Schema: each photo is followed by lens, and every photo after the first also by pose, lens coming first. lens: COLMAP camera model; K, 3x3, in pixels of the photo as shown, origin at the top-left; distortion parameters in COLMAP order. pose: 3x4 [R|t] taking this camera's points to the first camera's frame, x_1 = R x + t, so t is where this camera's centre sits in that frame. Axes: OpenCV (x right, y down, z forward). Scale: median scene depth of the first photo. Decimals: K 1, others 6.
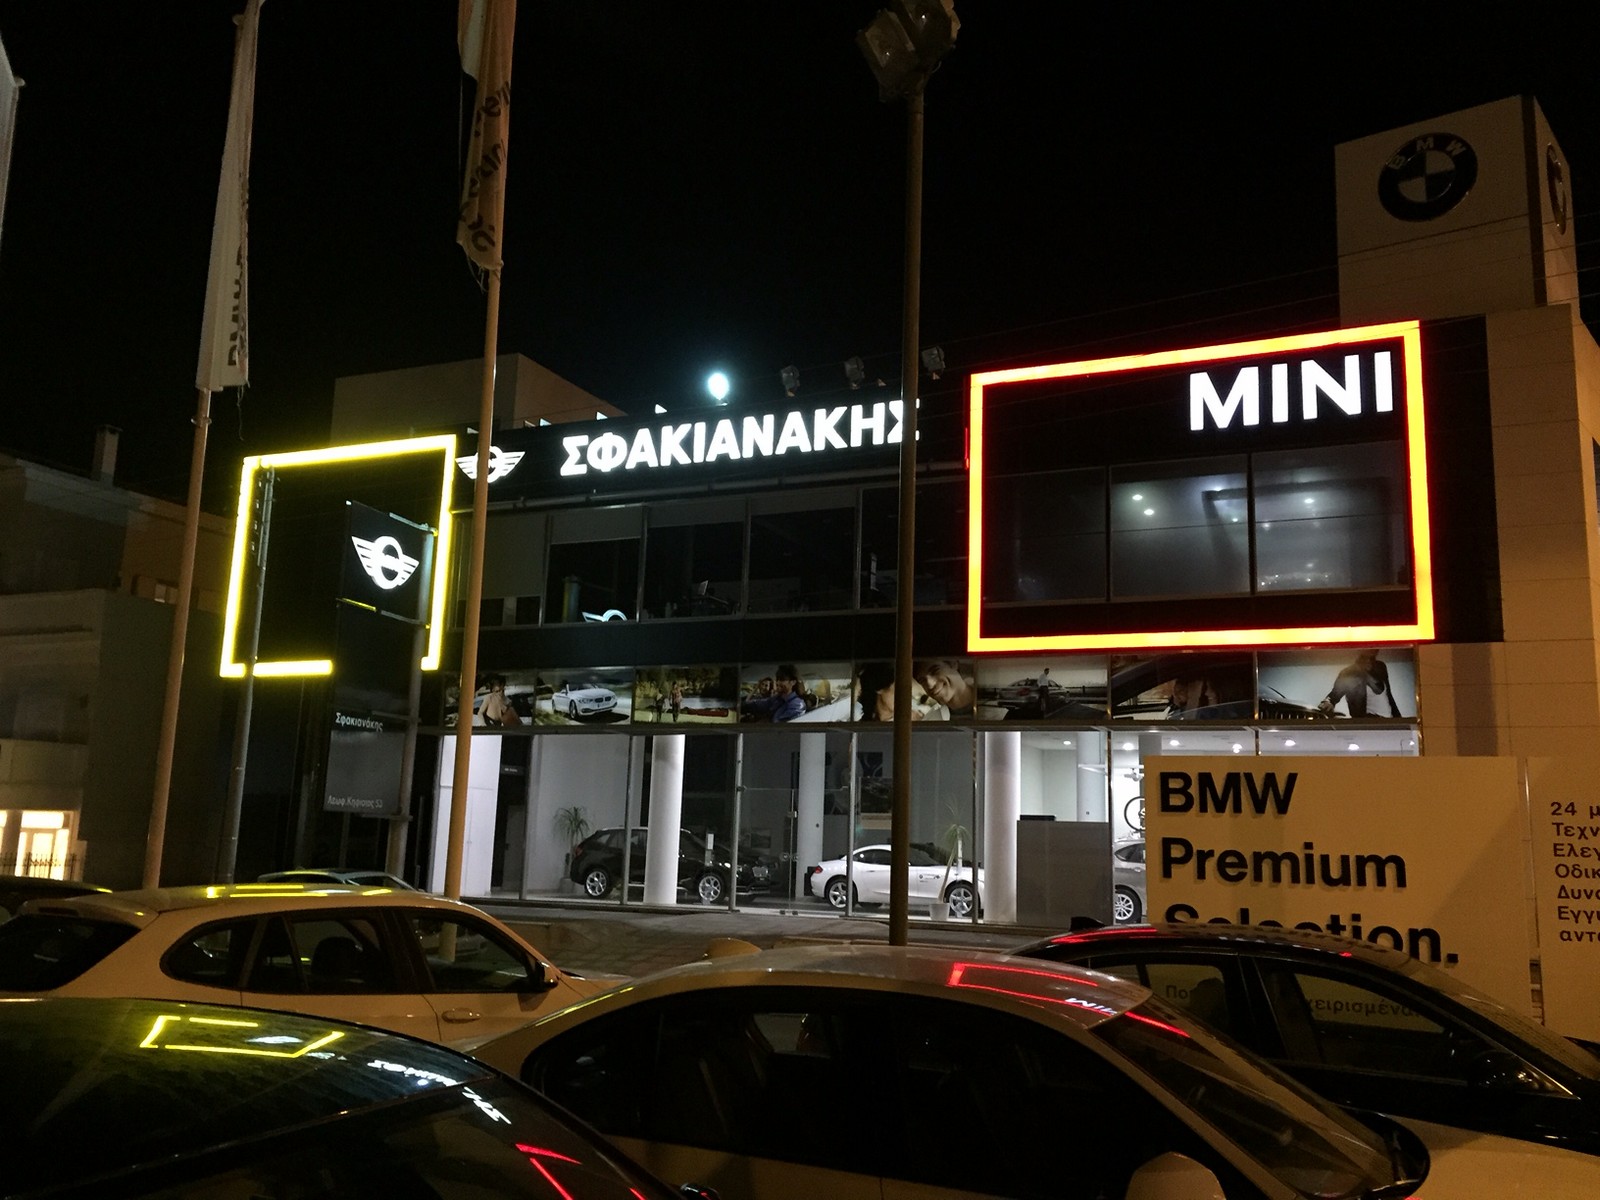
lens RADIAL K [[1348.7, 0, 800.0], [0, 1348.7, 600.0], [0, 0, 1]] dist [0.083735, -0.144875]
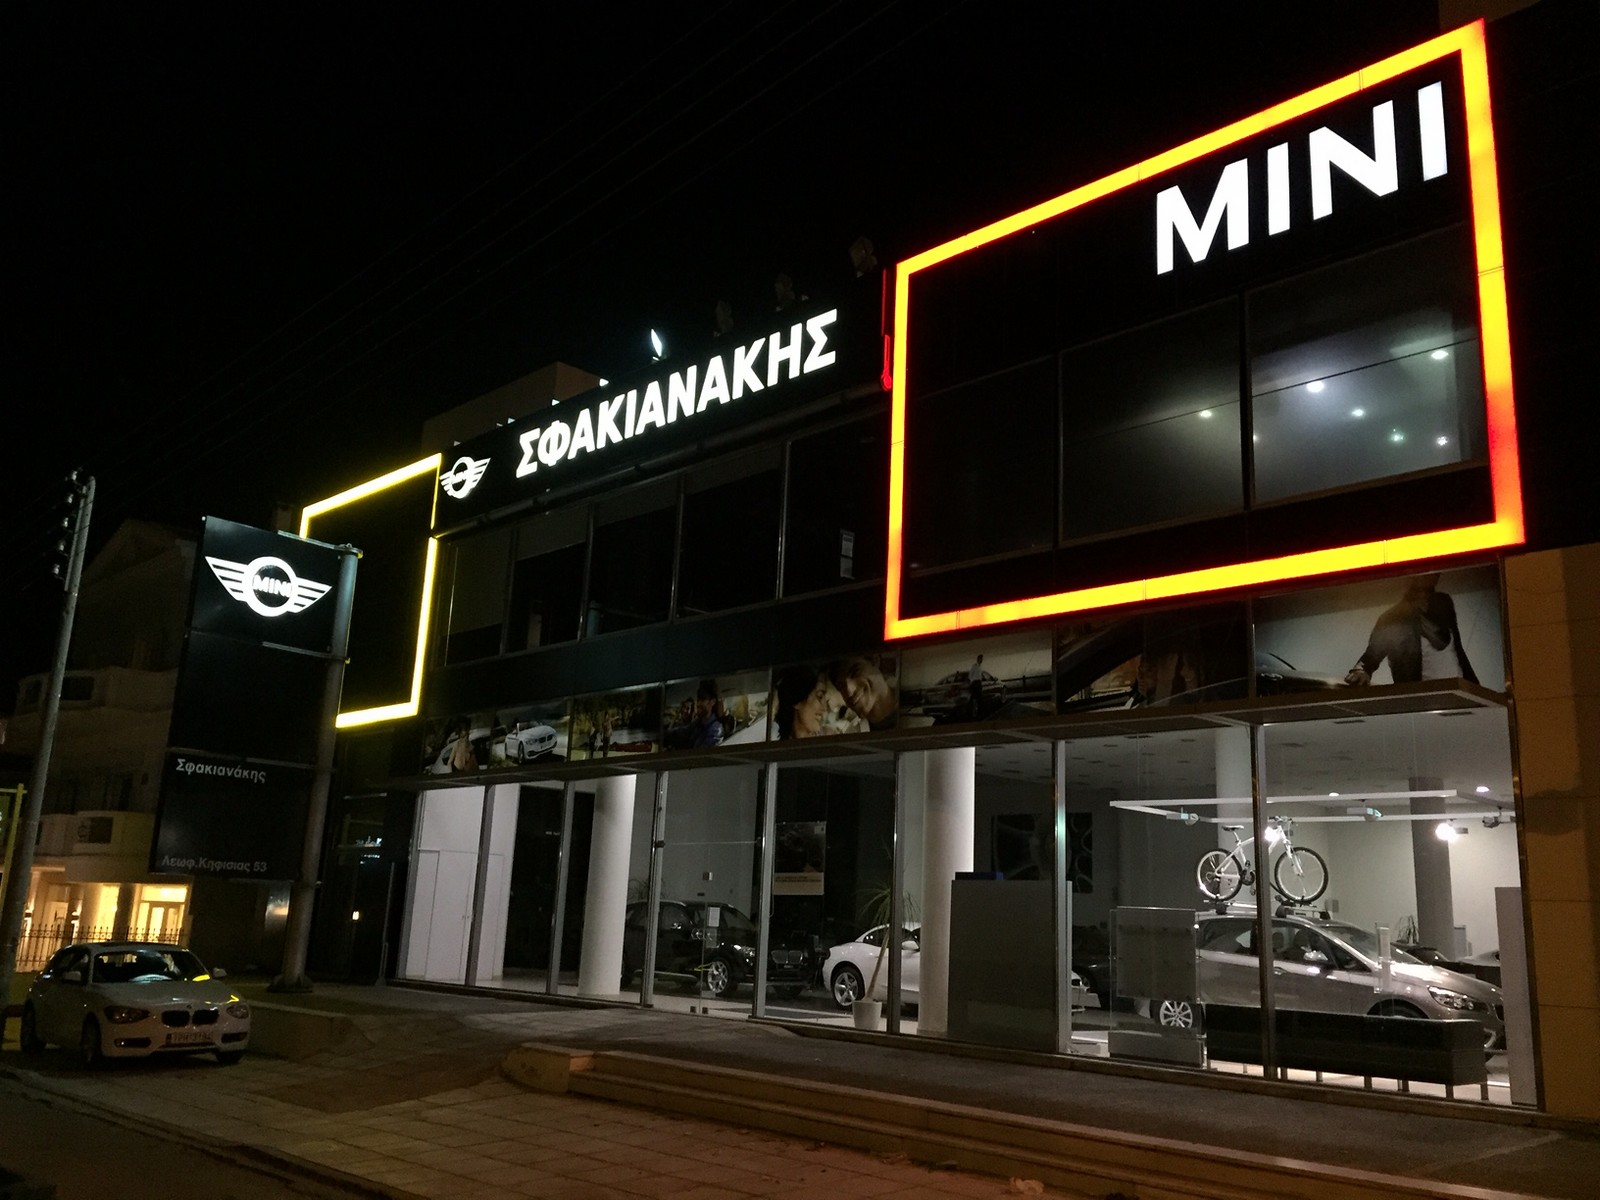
lens RADIAL K [[1348.7, 0, 800.0], [0, 1348.7, 600.0], [0, 0, 1]] dist [0.083735, -0.144875]
pose [[0.931520, -0.077609, -0.355313, 0.317193], [0.053910, 0.995639, -0.076136, 0.064869], [0.359672, 0.051768, 0.931642, 0.306674]]
